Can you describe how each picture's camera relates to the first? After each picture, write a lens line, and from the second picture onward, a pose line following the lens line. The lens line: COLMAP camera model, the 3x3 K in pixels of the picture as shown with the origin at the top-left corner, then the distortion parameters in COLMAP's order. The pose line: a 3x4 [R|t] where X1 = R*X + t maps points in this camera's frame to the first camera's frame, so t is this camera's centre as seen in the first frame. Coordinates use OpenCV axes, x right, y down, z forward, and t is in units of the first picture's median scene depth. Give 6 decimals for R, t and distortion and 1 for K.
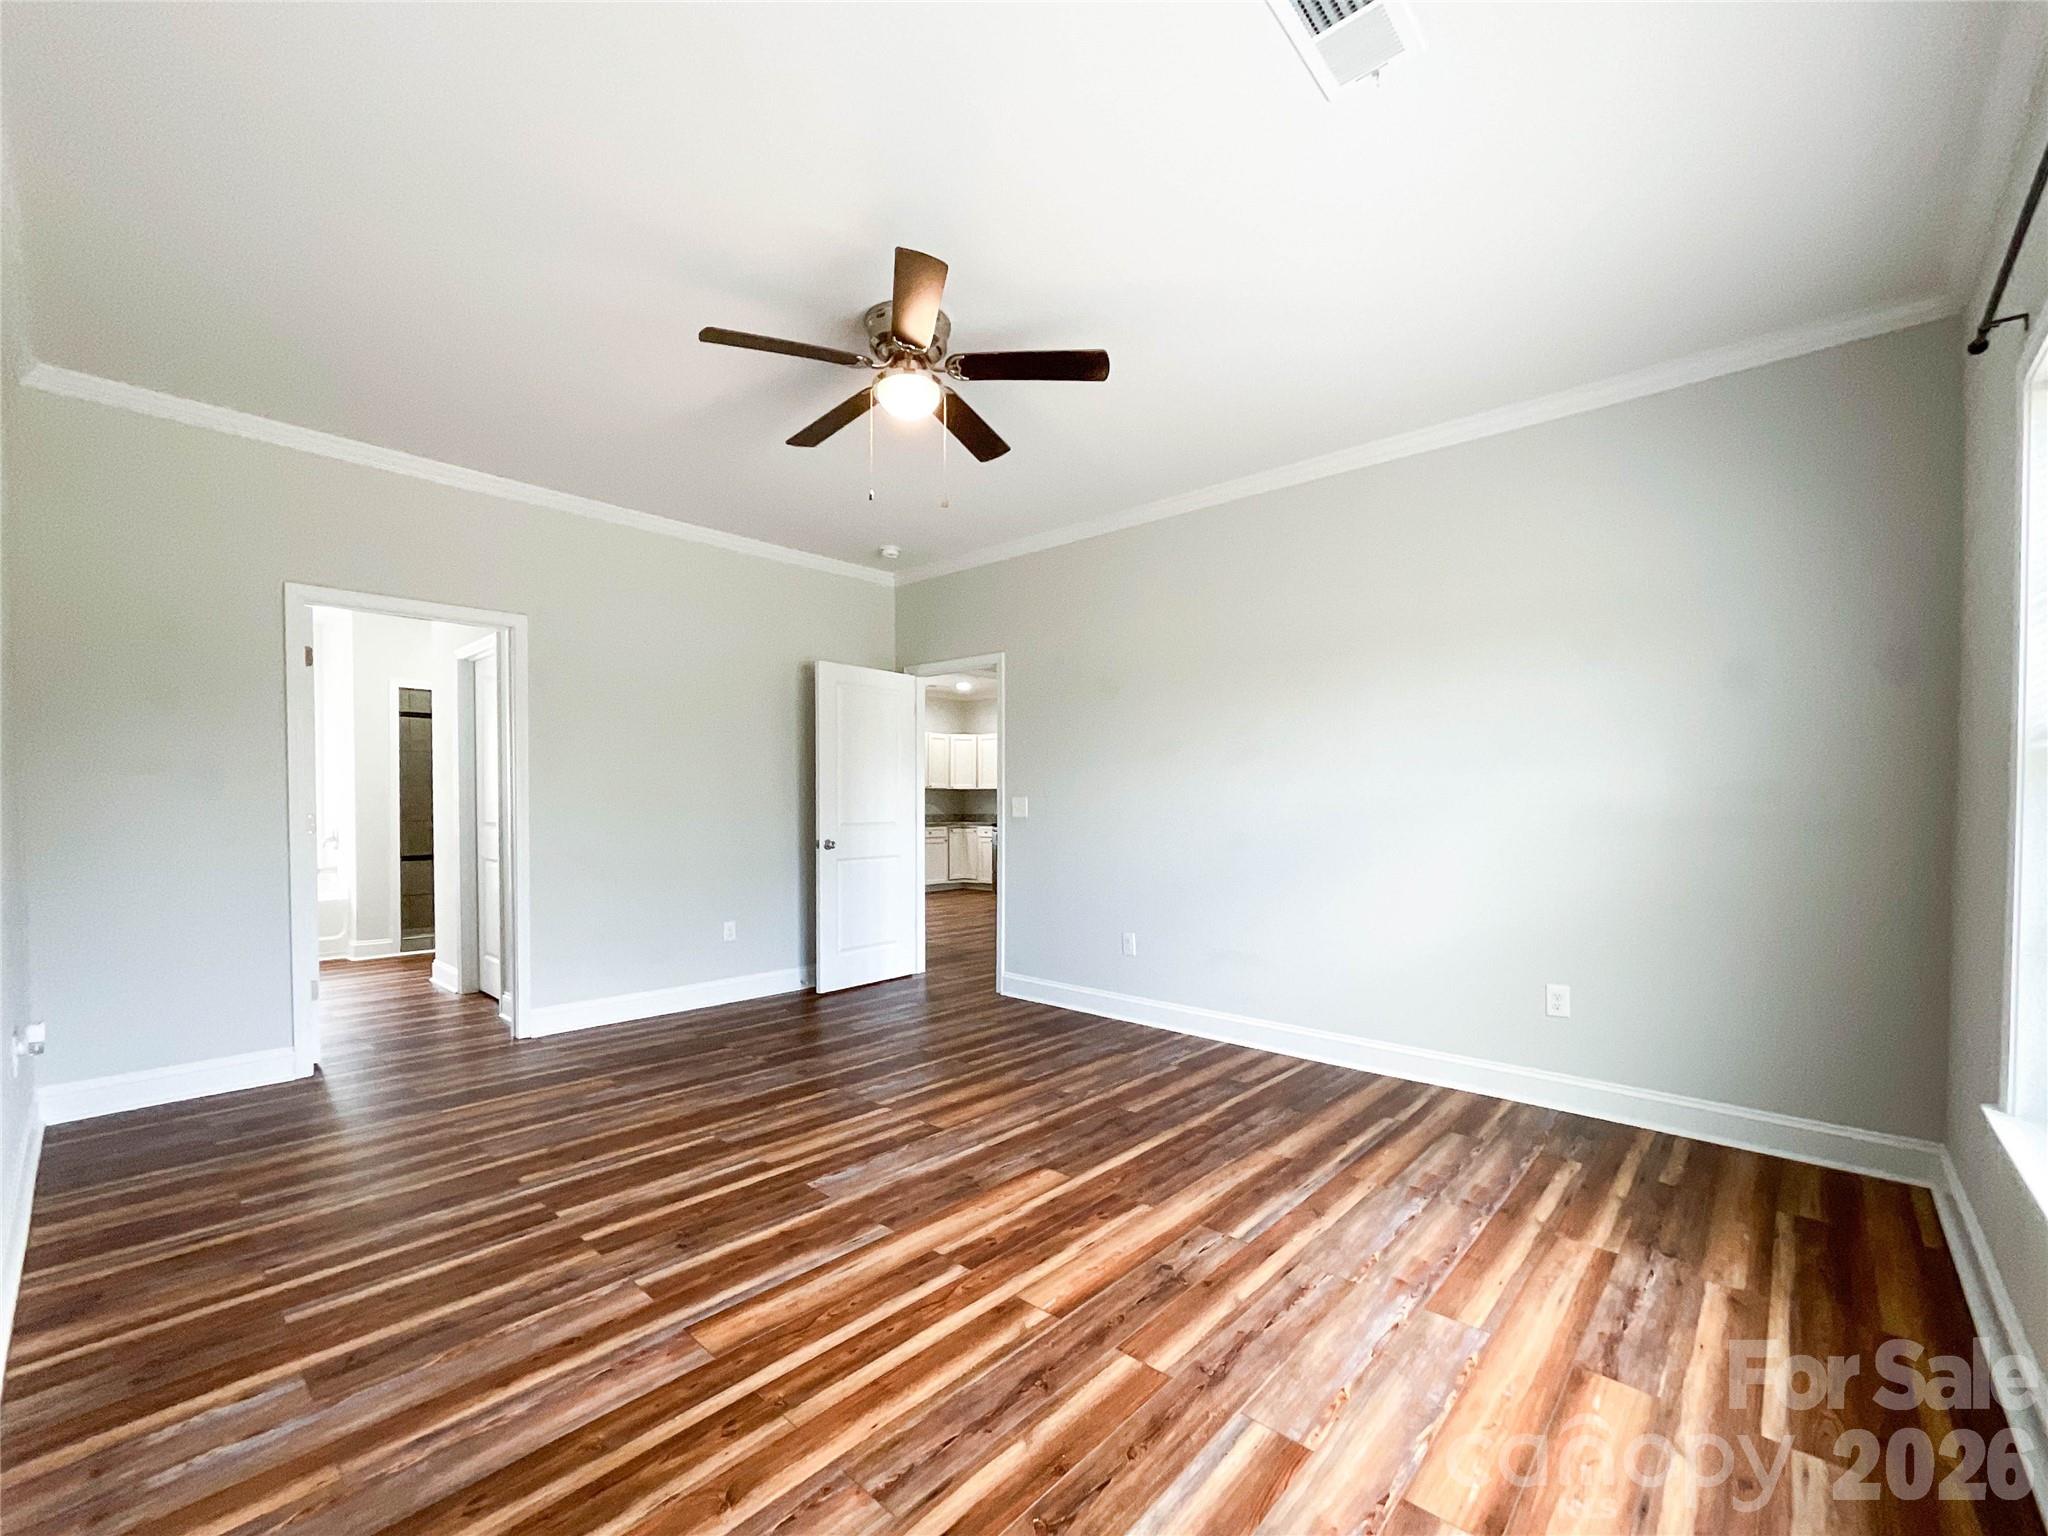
lens RADIAL K [[861.1, 0, 1016.8], [0, 861.1, 758.0], [0, 0, 1]] dist [-0.030670, 0.020734]
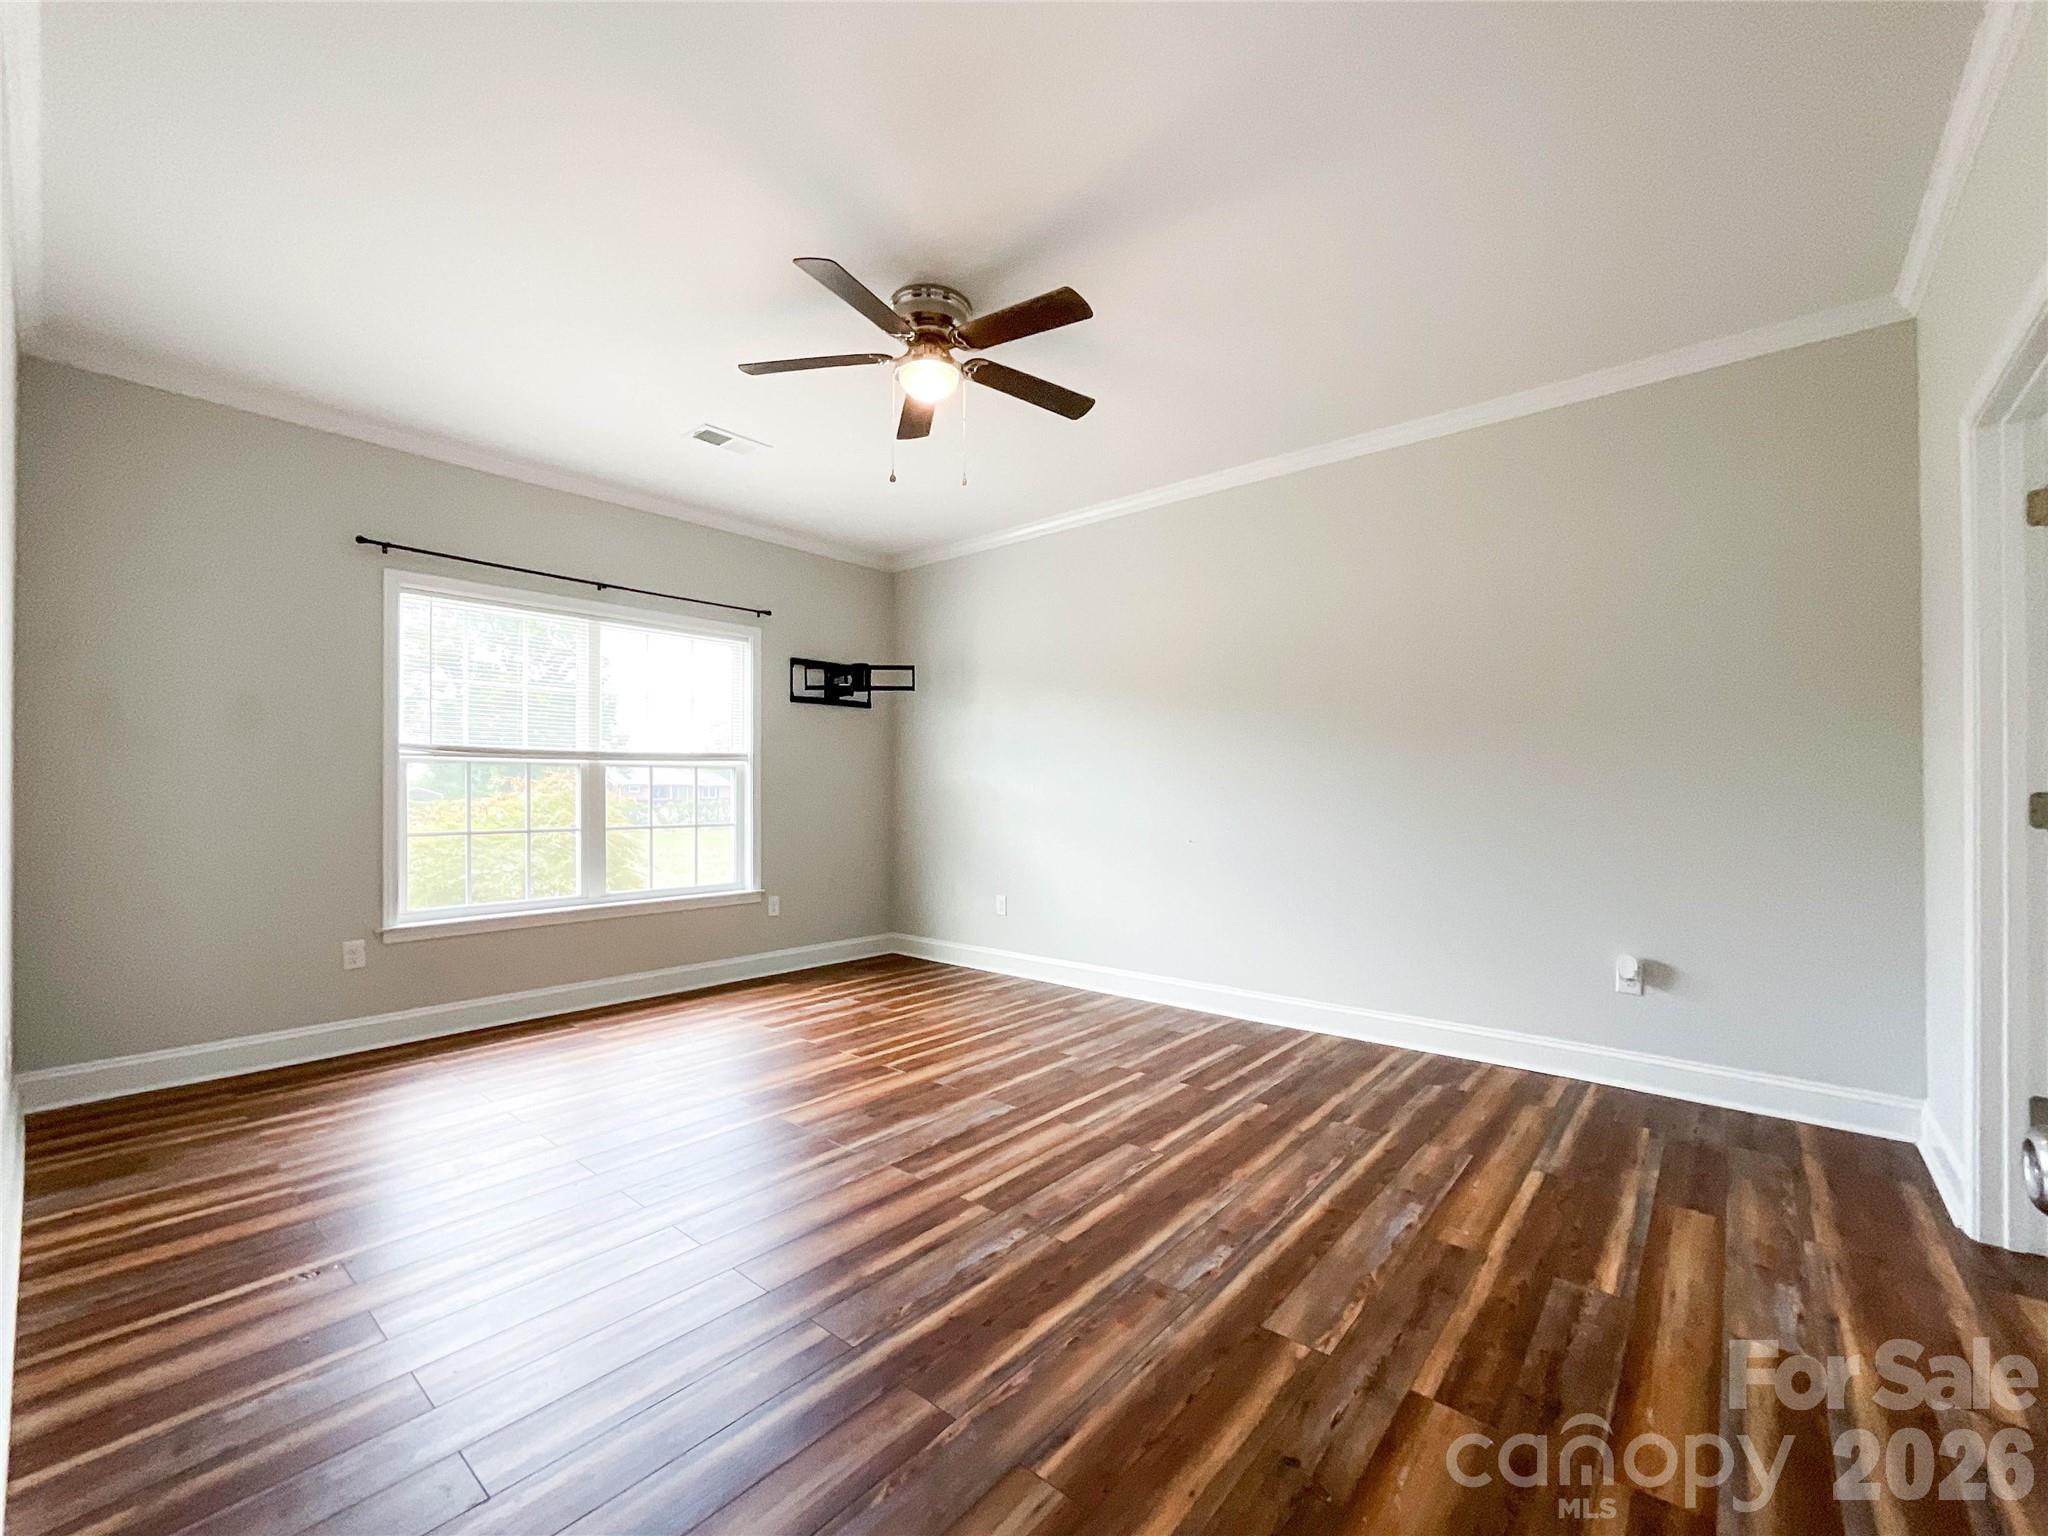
lens RADIAL K [[850.1, 0, 1026.2], [0, 850.1, 795.3], [0, 0, 1]] dist [-0.026992, 0.010462]
pose [[-0.998993, 0.001046, -0.044847, -0.214515], [0.003163, 0.998882, -0.047165, 0.132885], [0.044747, -0.047259, -0.997880, 2.207418]]
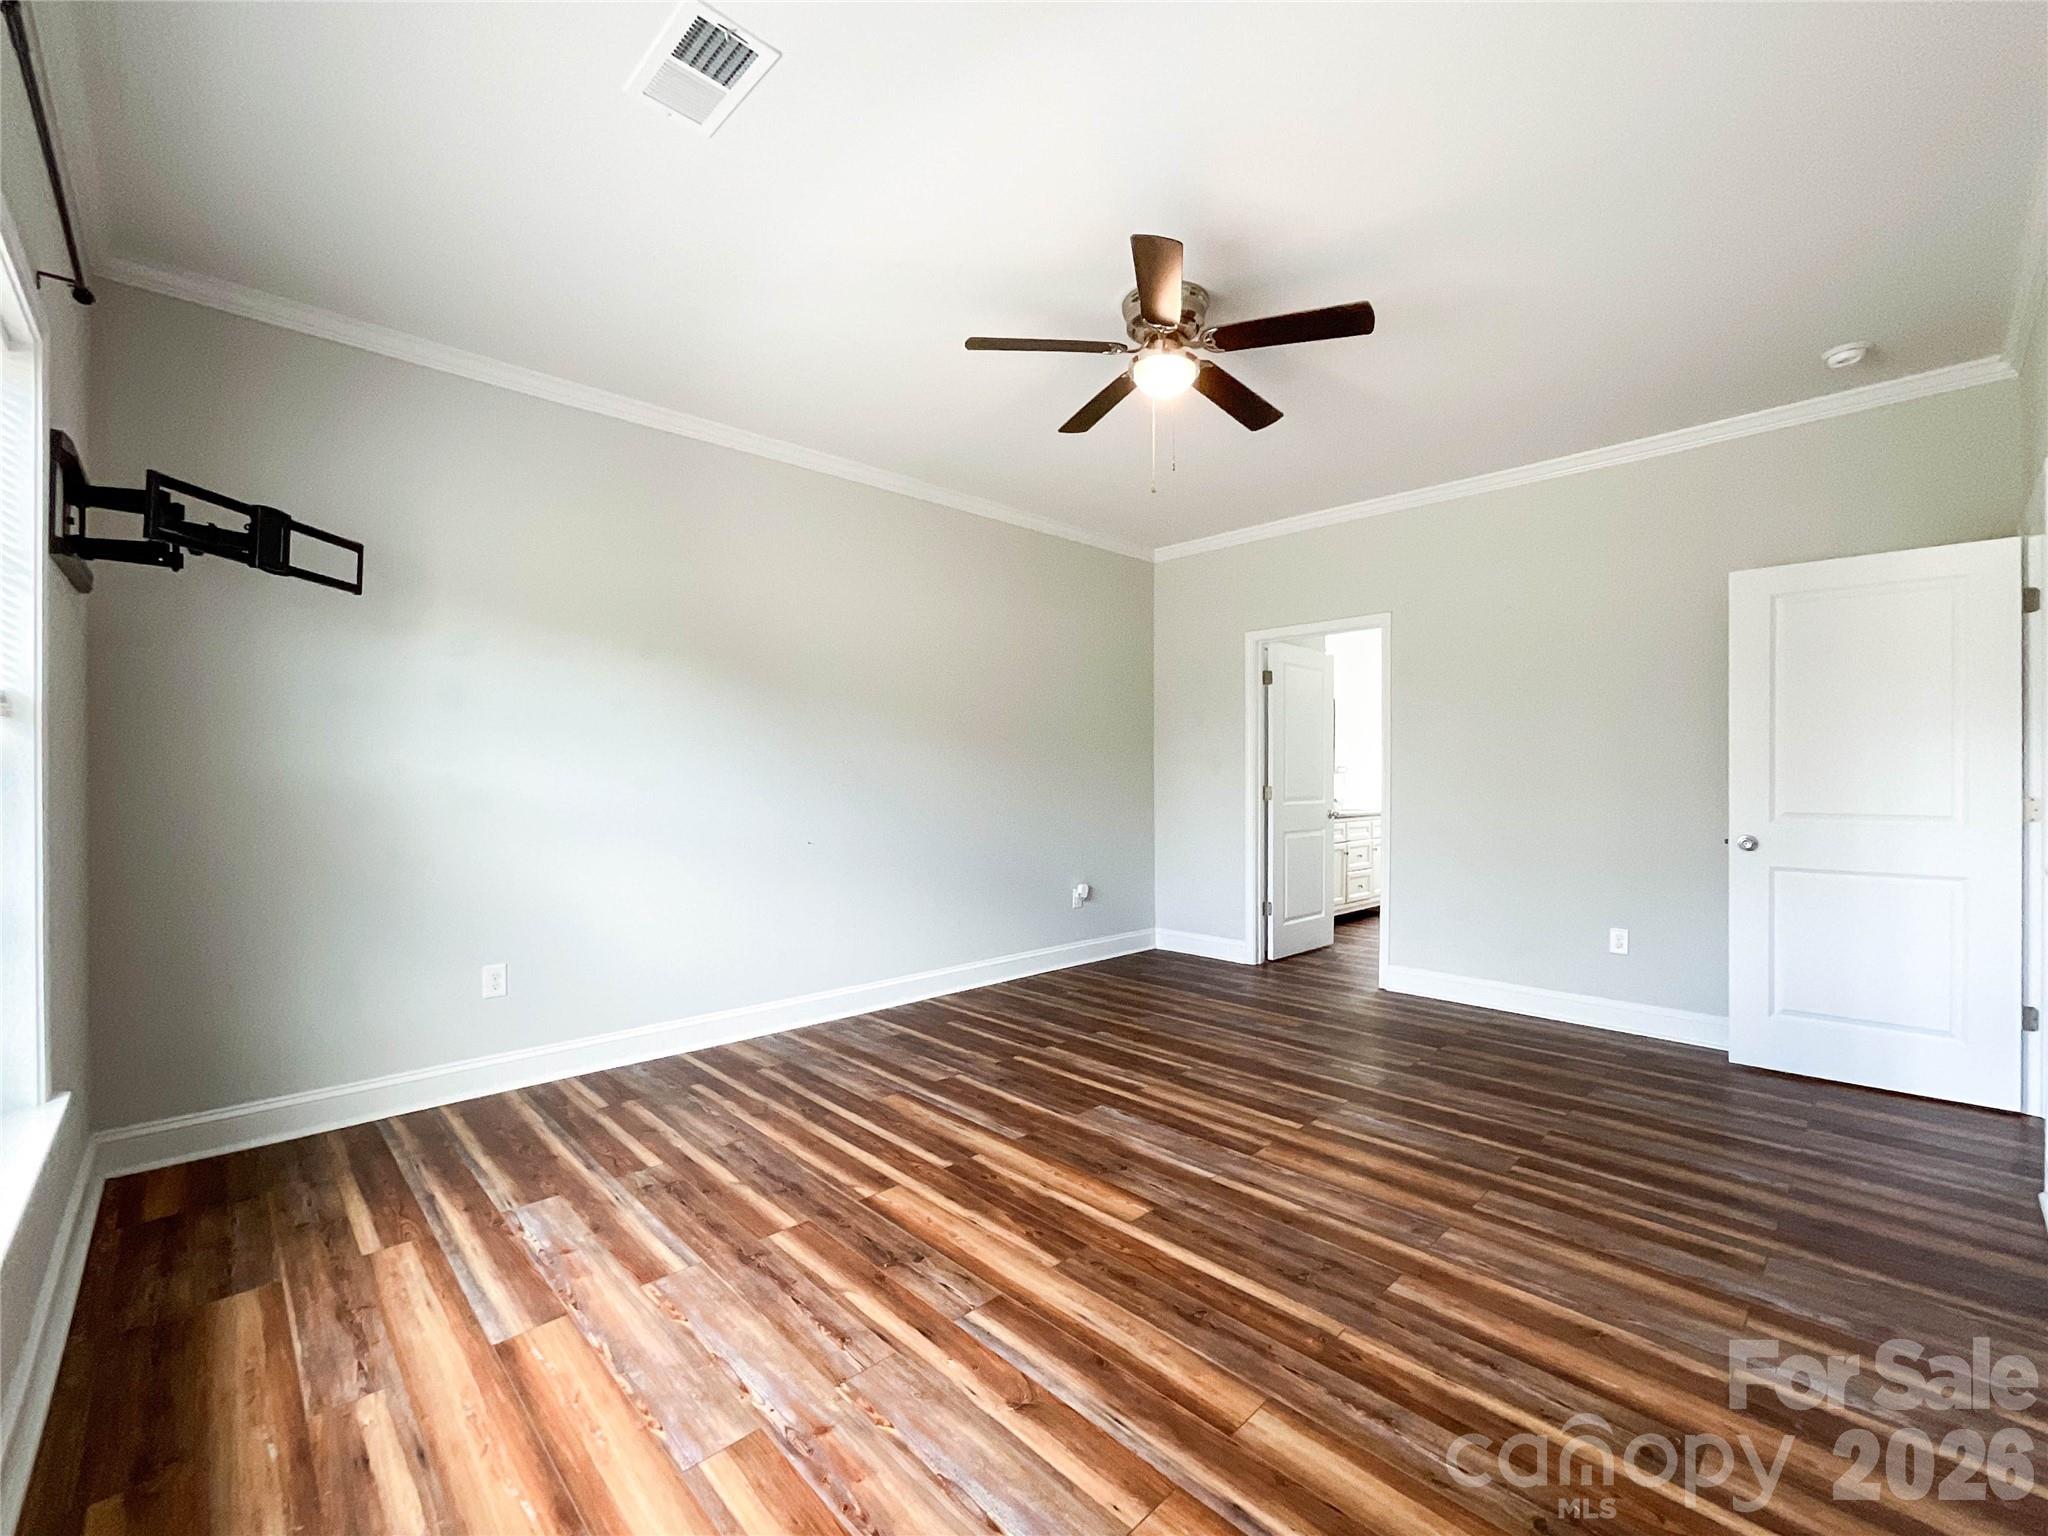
lens RADIAL K [[861.1, 0, 1016.8], [0, 861.1, 758.0], [0, 0, 1]] dist [-0.030670, 0.020734]
pose [[-0.060907, -0.024182, -0.997850, 0.956407], [0.053572, 0.998186, -0.027460, 0.052947], [0.996705, -0.055129, -0.059501, 1.000965]]
